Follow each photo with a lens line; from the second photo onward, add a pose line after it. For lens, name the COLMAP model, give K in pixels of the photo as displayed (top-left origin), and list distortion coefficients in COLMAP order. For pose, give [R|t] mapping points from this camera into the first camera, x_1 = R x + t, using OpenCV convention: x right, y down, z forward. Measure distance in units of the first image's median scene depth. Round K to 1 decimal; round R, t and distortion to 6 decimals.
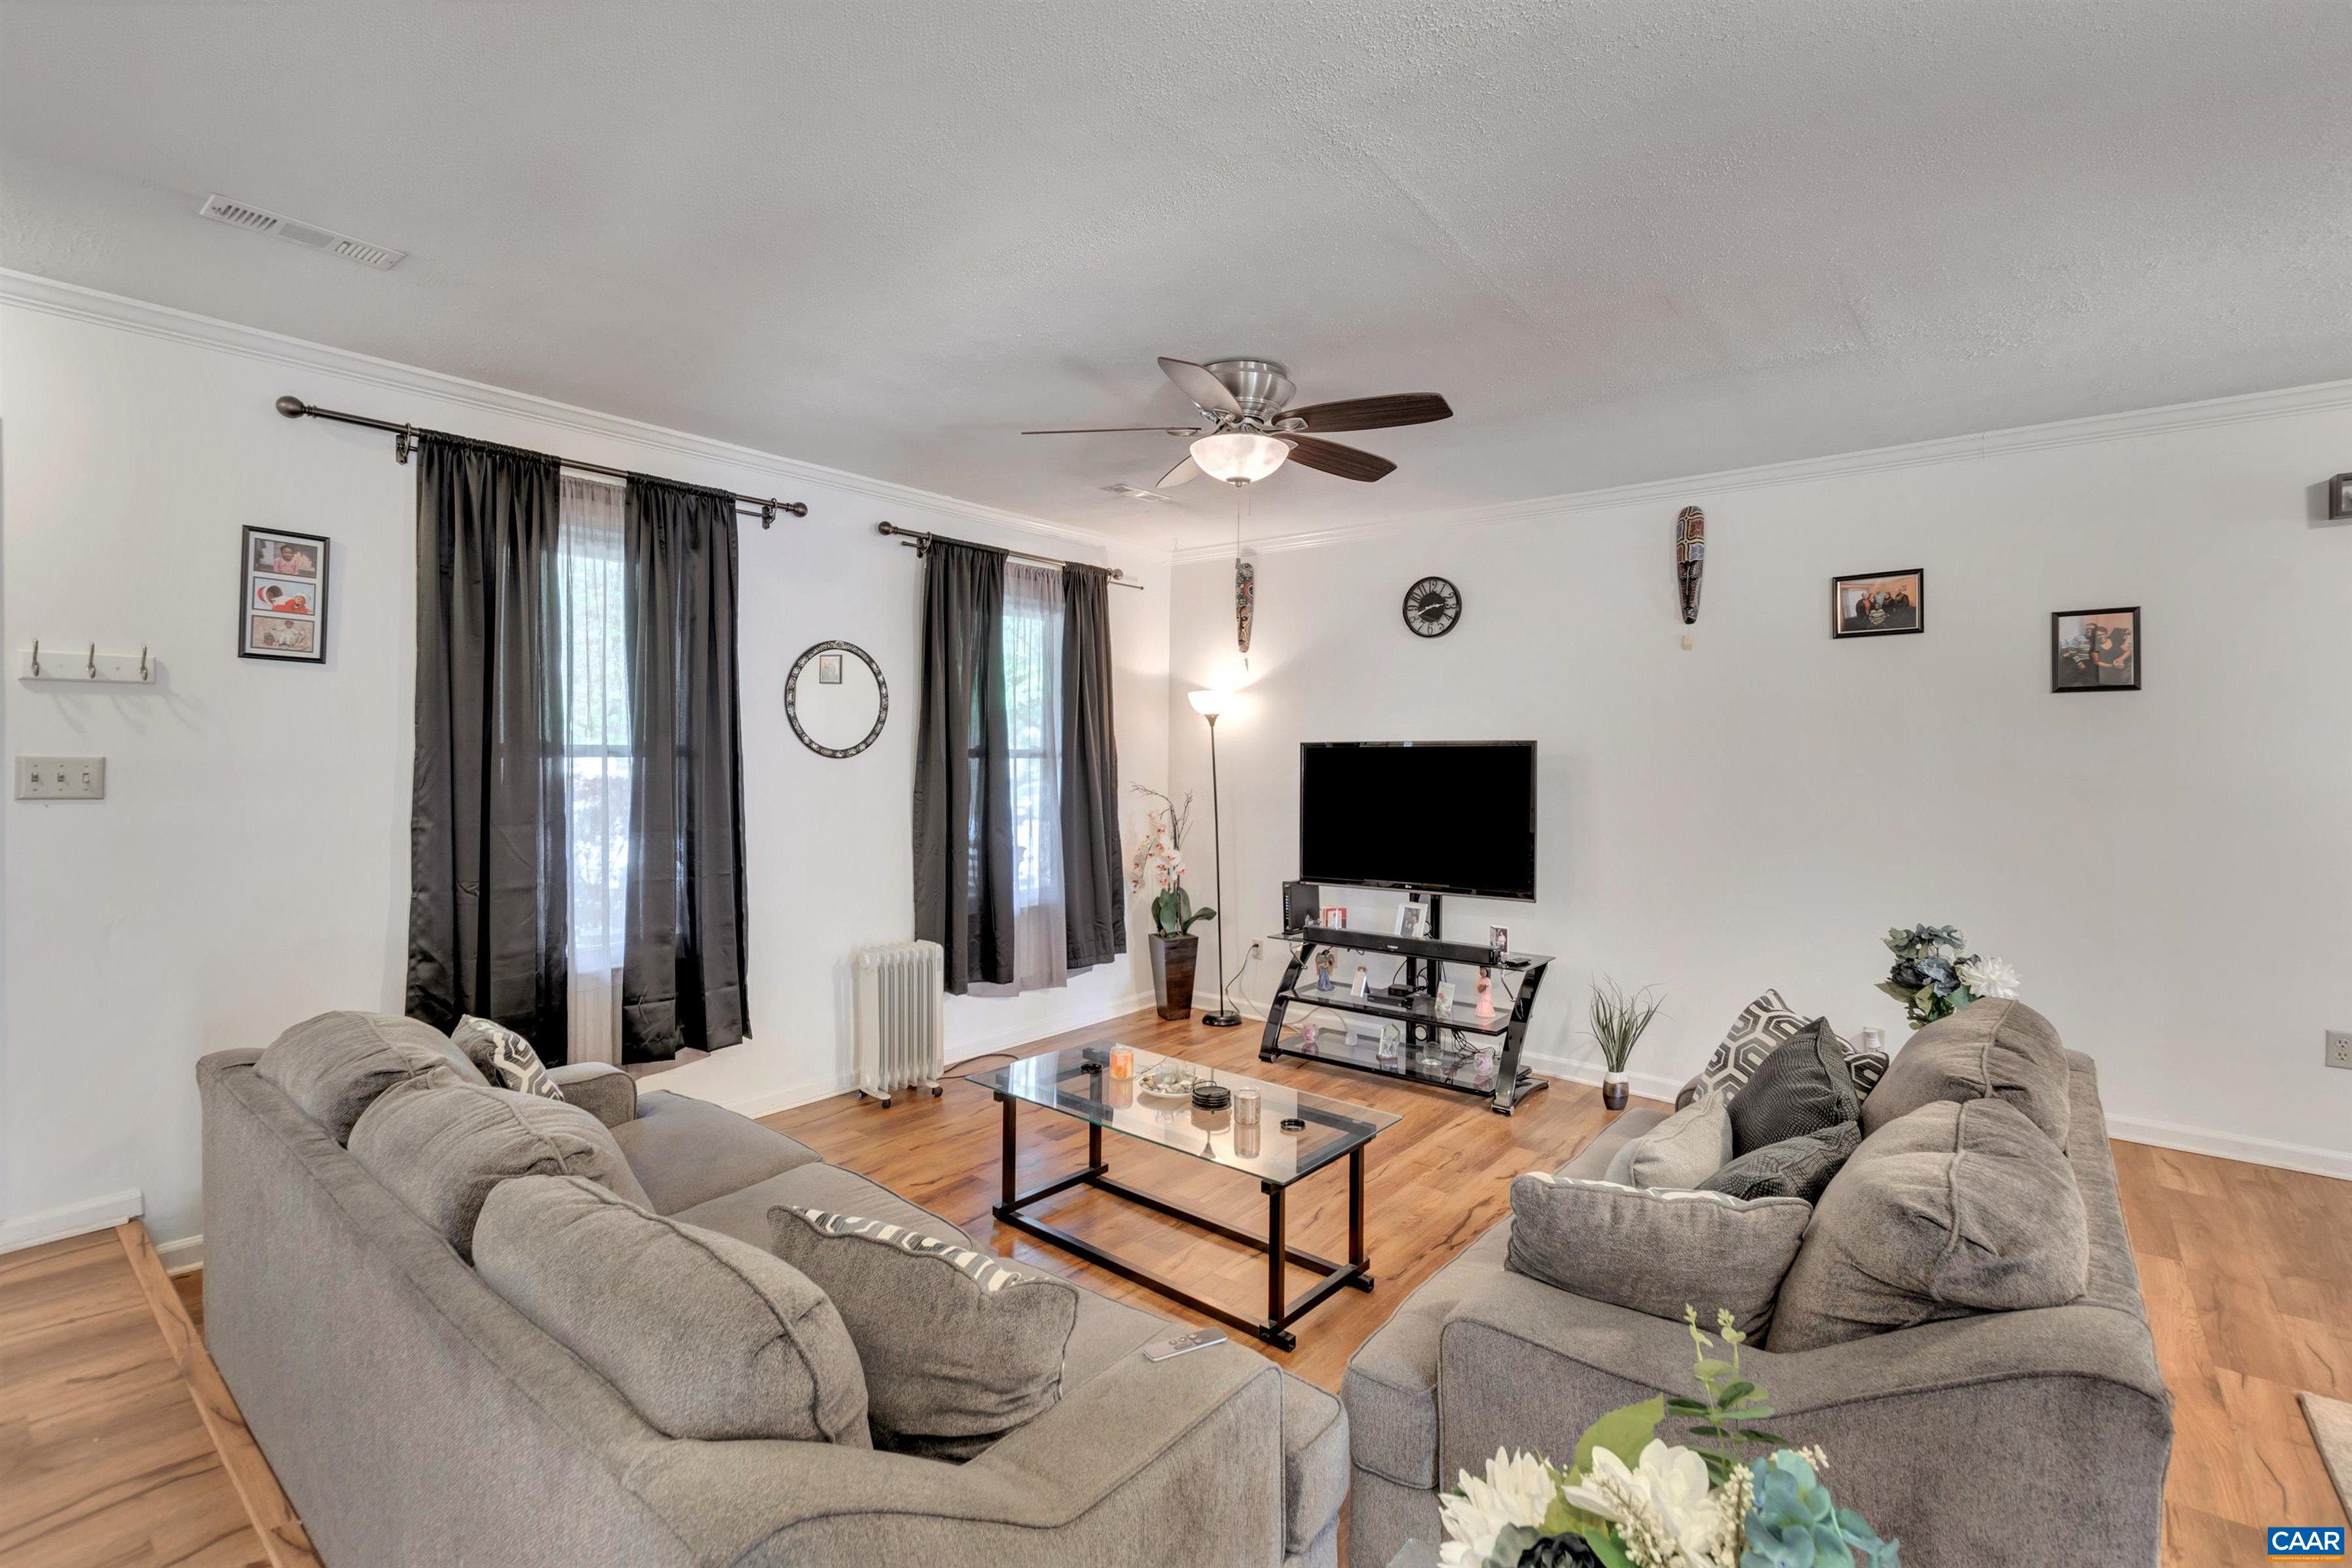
lens RADIAL K [[1051.4, 0, 1177.3], [0, 1051.4, 760.2], [0, 0, 1]] dist [0.006830, -0.003332]
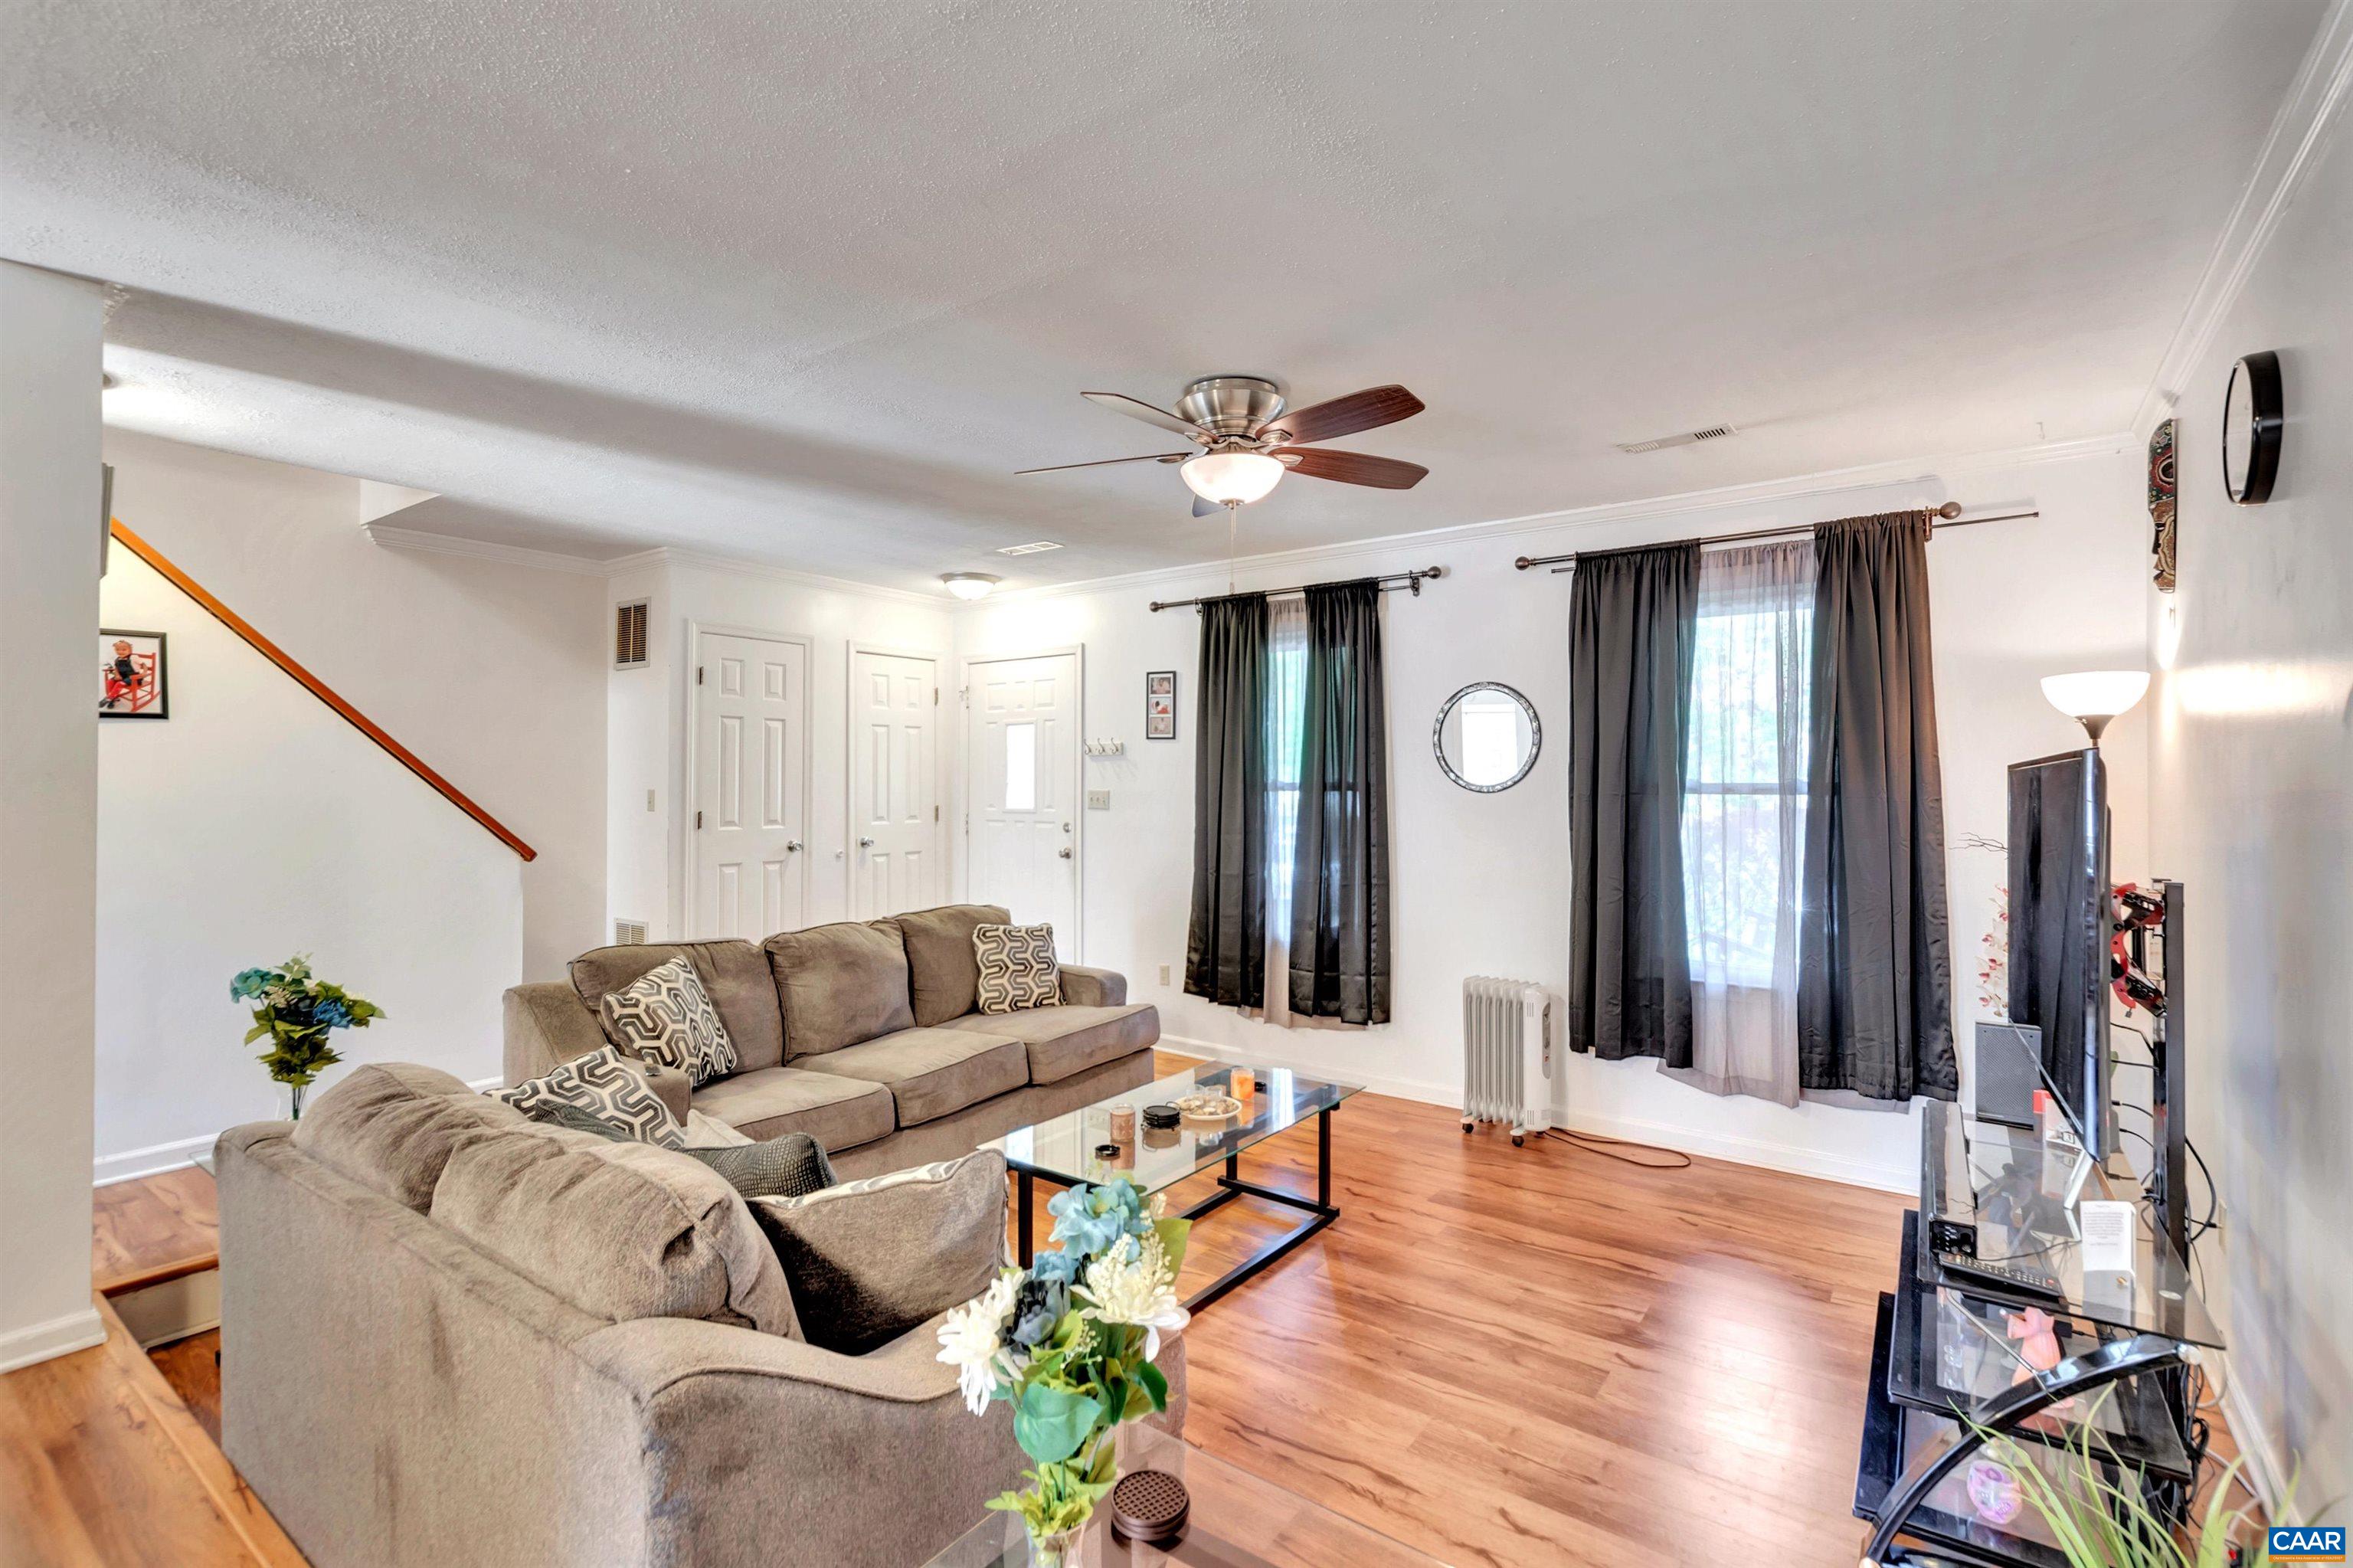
lens RADIAL K [[1051.9, 0, 1178.4], [0, 1051.9, 774.4], [0, 0, 1]] dist [0.006830, -0.003332]
pose [[0.065703, -0.017278, -0.997690, 0.974113], [-0.009557, 0.999793, -0.017944, 0.001884], [0.997793, 0.010713, 0.065525, 0.852089]]
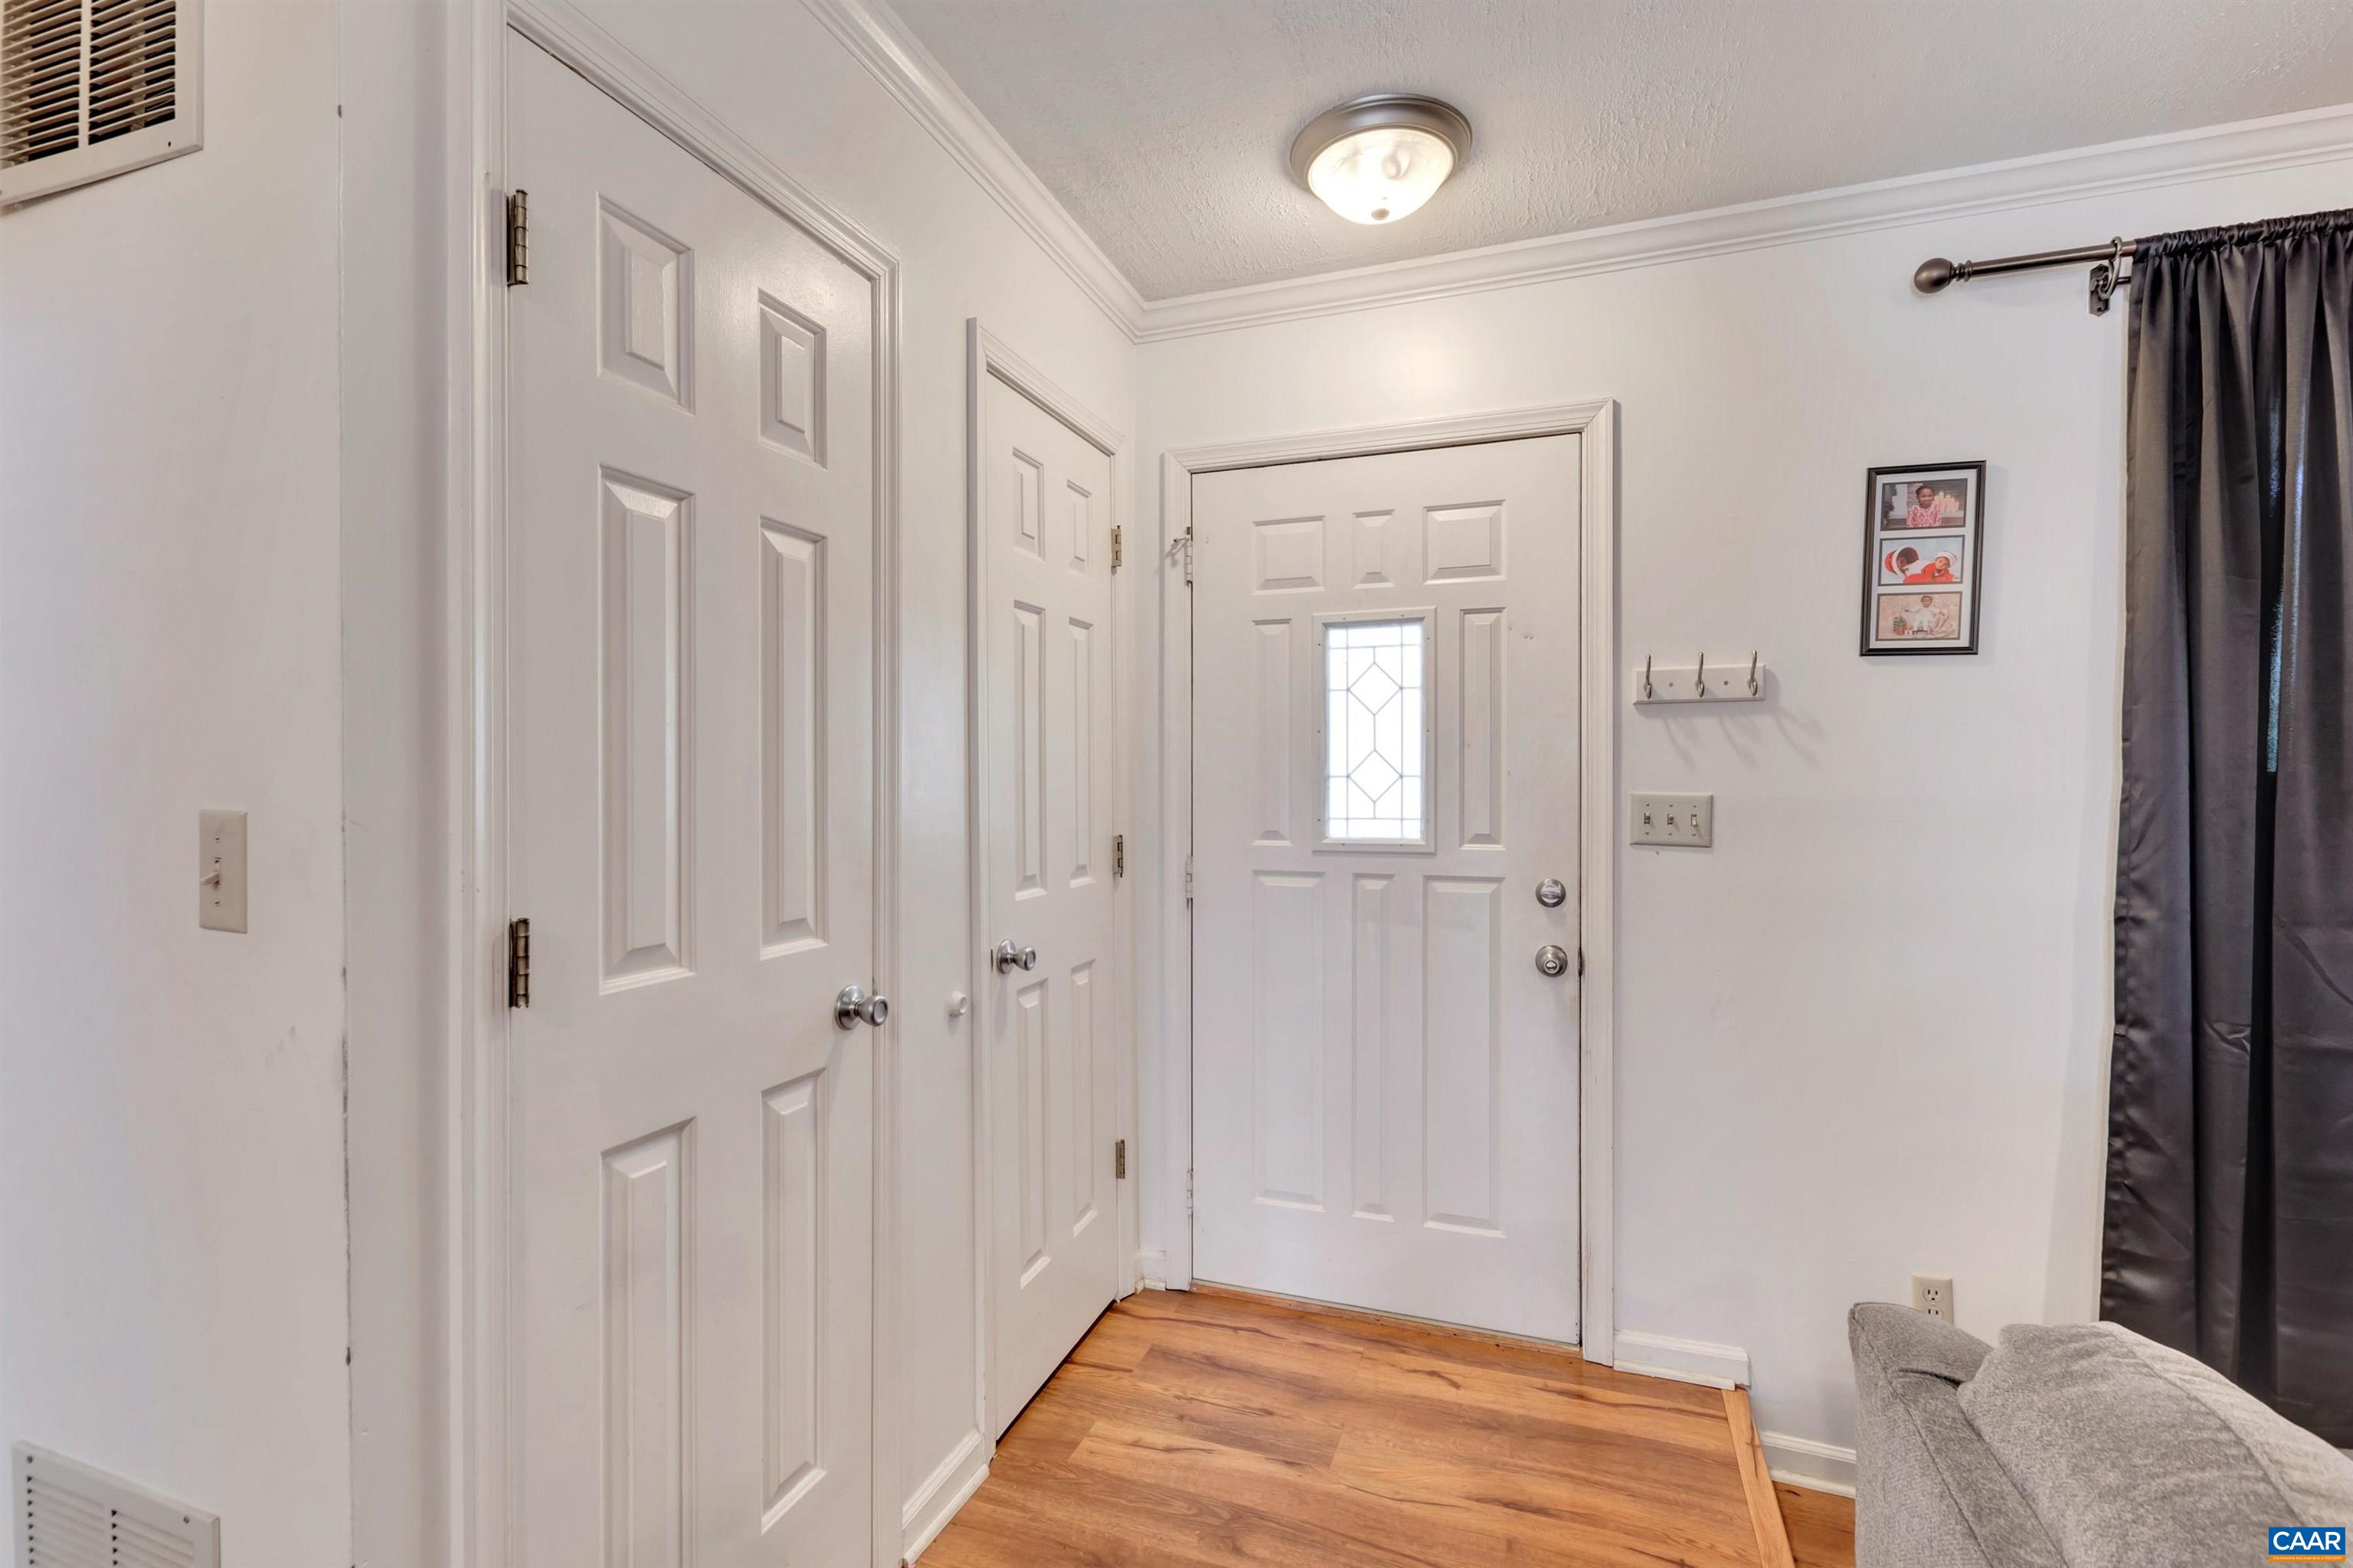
lens RADIAL K [[1051.9, 0, 1180.9], [0, 1051.9, 784.6], [0, 0, 1]] dist [0.006830, -0.003332]
pose [[0.330257, -0.000090, -0.943891, -0.337618], [-0.007057, 0.999972, -0.002564, -0.005027], [0.943865, 0.007508, 0.330247, 0.303361]]
